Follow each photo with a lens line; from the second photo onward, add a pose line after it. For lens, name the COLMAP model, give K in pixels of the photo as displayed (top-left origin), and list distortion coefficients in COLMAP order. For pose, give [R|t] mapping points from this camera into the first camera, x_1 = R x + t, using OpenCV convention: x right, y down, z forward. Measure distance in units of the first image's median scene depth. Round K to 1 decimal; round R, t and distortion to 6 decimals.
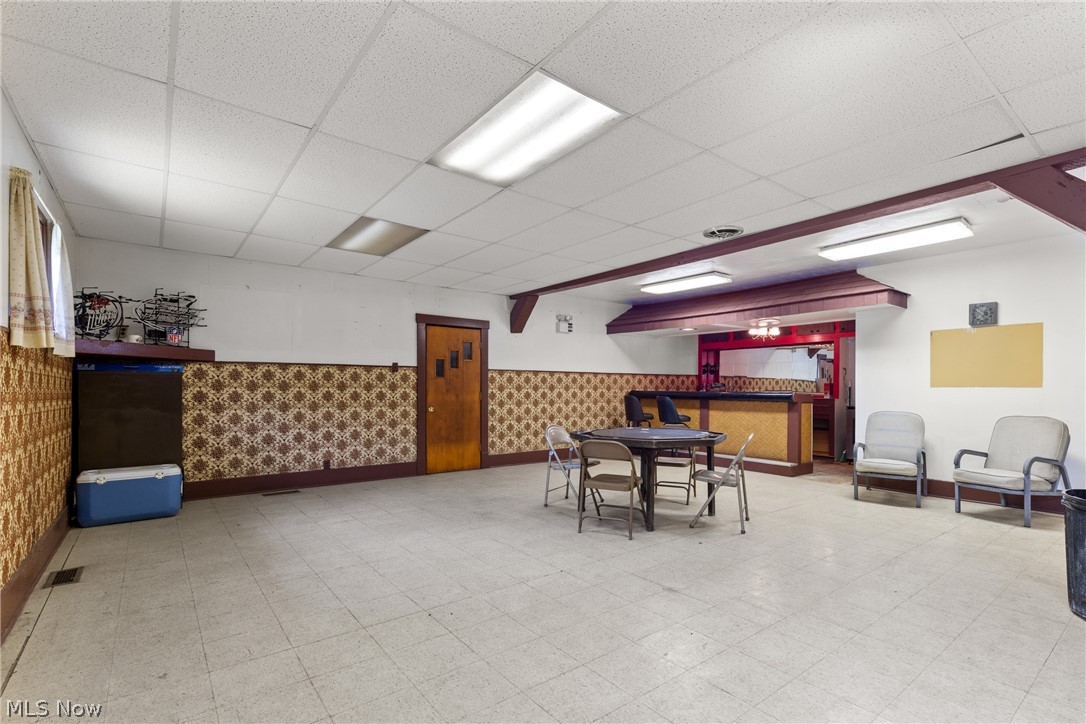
lens RADIAL K [[489.6, 0, 557.3], [0, 489.6, 387.9], [0, 0, 1]] dist [0.010625, -0.000678]
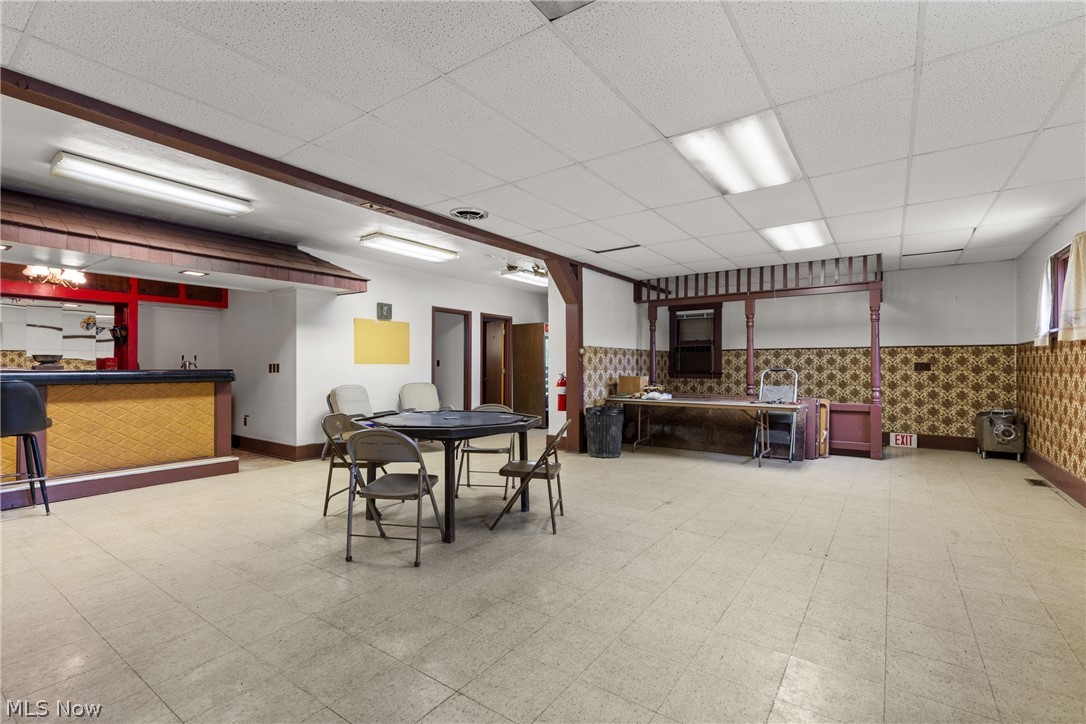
lens RADIAL K [[489.6, 0, 542.8], [0, 489.6, 366.8], [0, 0, 1]] dist [0.010625, -0.000678]
pose [[-0.261848, -0.002625, 0.965106, -0.430496], [-0.003844, 0.999991, 0.001677, 0.001257], [-0.965101, -0.003271, -0.261856, 0.691358]]
